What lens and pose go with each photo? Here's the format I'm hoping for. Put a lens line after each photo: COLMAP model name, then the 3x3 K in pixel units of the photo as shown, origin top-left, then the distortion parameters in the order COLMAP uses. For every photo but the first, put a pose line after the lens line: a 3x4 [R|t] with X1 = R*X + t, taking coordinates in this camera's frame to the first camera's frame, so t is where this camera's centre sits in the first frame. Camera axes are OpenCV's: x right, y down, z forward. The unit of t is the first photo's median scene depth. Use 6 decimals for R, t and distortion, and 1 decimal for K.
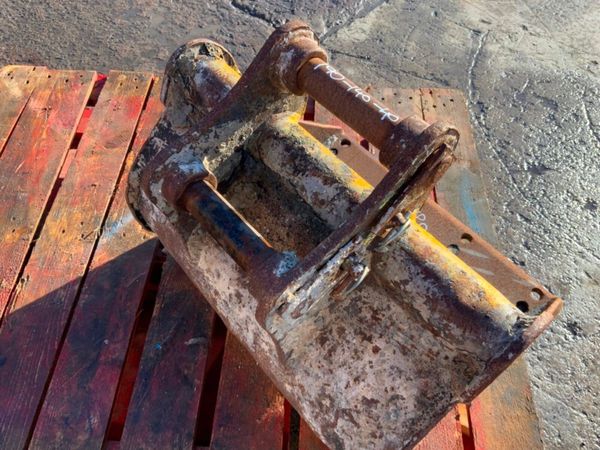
lens RADIAL K [[498.4, 0, 297.2], [0, 498.4, 225.8], [0, 0, 1]] dist [0.068178, -0.130271]
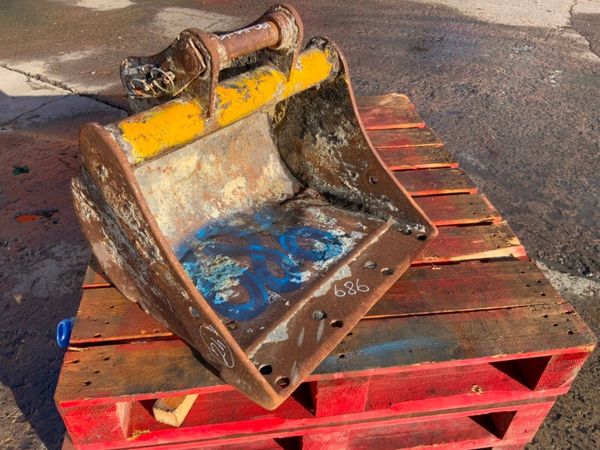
lens RADIAL K [[498.4, 0, 299.5], [0, 498.4, 224.7], [0, 0, 1]] dist [0.068178, -0.130271]
pose [[0.204053, 0.579505, -0.789010, 1.017472], [-0.802816, 0.560283, 0.203888, -0.228991], [0.560223, 0.591826, 0.579563, 0.311514]]
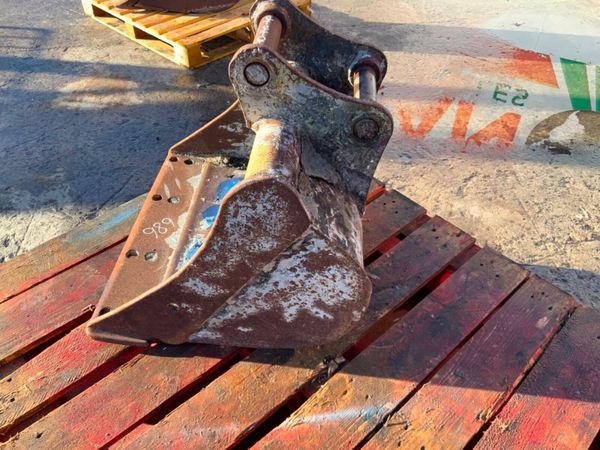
lens RADIAL K [[498.4, 0, 298.5], [0, 498.4, 229.1], [0, 0, 1]] dist [0.068178, -0.130271]
pose [[-0.708531, -0.506682, 0.491180, -0.589612], [0.555560, 0.028677, 0.830982, -0.852394], [-0.435129, 0.861656, 0.261174, 0.622789]]
